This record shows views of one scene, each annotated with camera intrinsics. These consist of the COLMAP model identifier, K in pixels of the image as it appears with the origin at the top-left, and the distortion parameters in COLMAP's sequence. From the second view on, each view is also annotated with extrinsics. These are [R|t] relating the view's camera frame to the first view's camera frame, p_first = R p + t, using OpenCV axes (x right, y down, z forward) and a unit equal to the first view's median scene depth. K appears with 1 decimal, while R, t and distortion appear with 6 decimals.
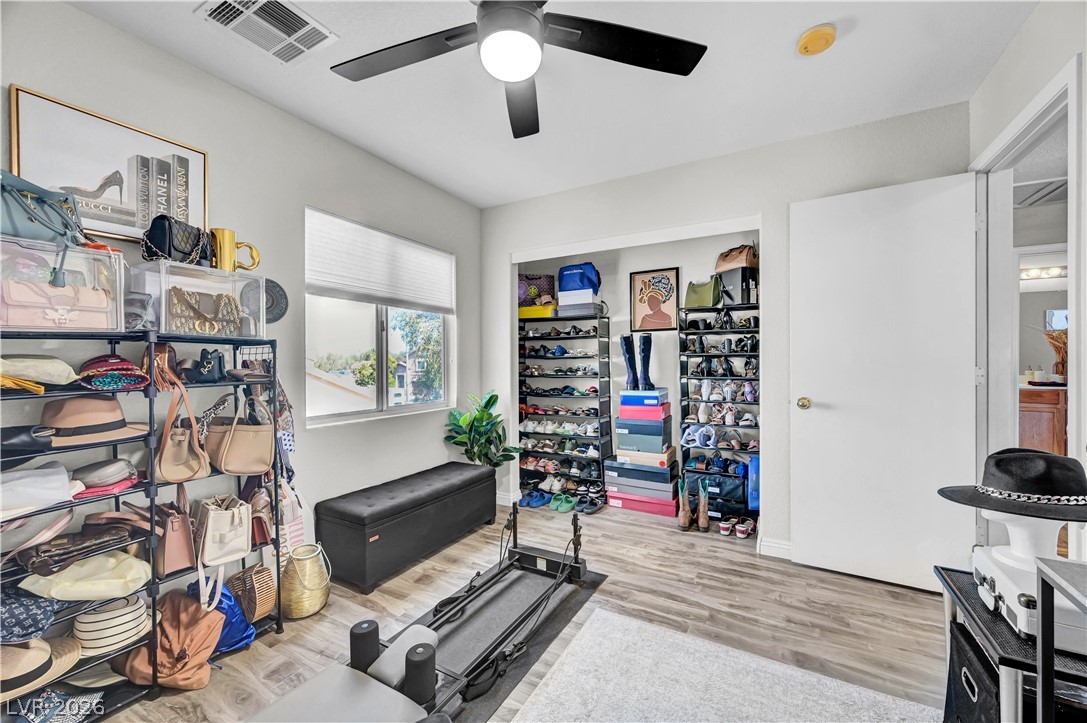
lens RADIAL K [[431.1, 0, 542.4], [0, 431.1, 362.2], [0, 0, 1]] dist [0.000331, 0.001094]
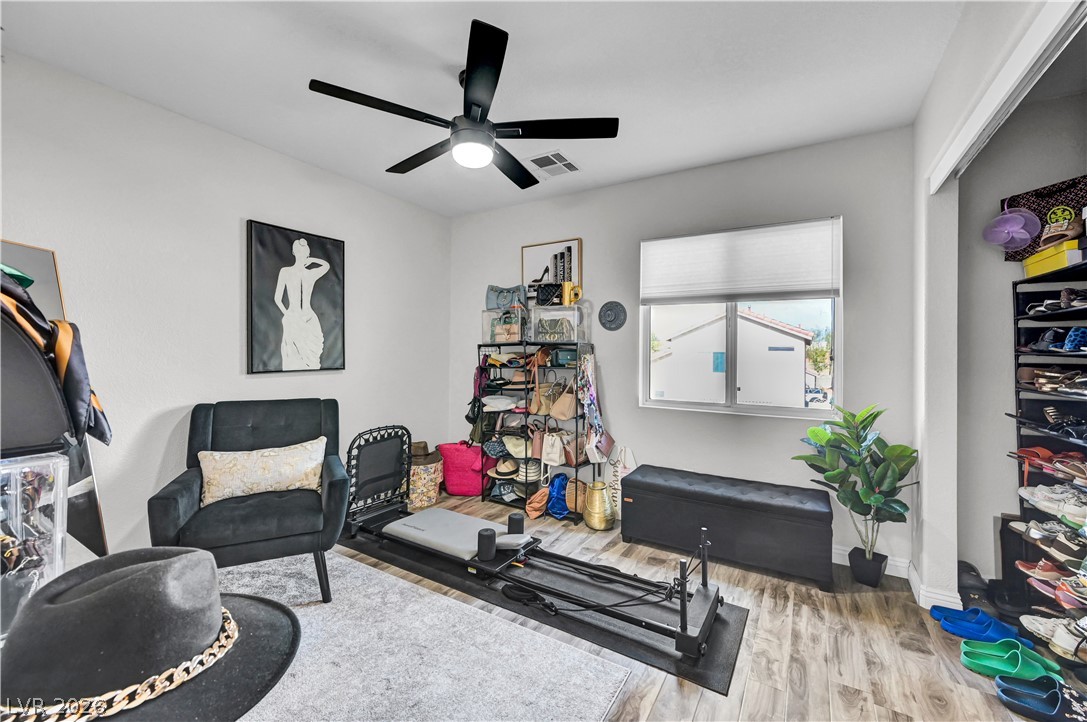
lens RADIAL K [[431.1, 0, 545.0], [0, 431.1, 352.8], [0, 0, 1]] dist [0.000331, 0.001094]
pose [[-0.034987, -0.004158, -0.999379, 0.806240], [-0.016768, 0.999853, -0.003573, -0.003577], [0.999247, 0.016632, -0.035052, 0.754359]]
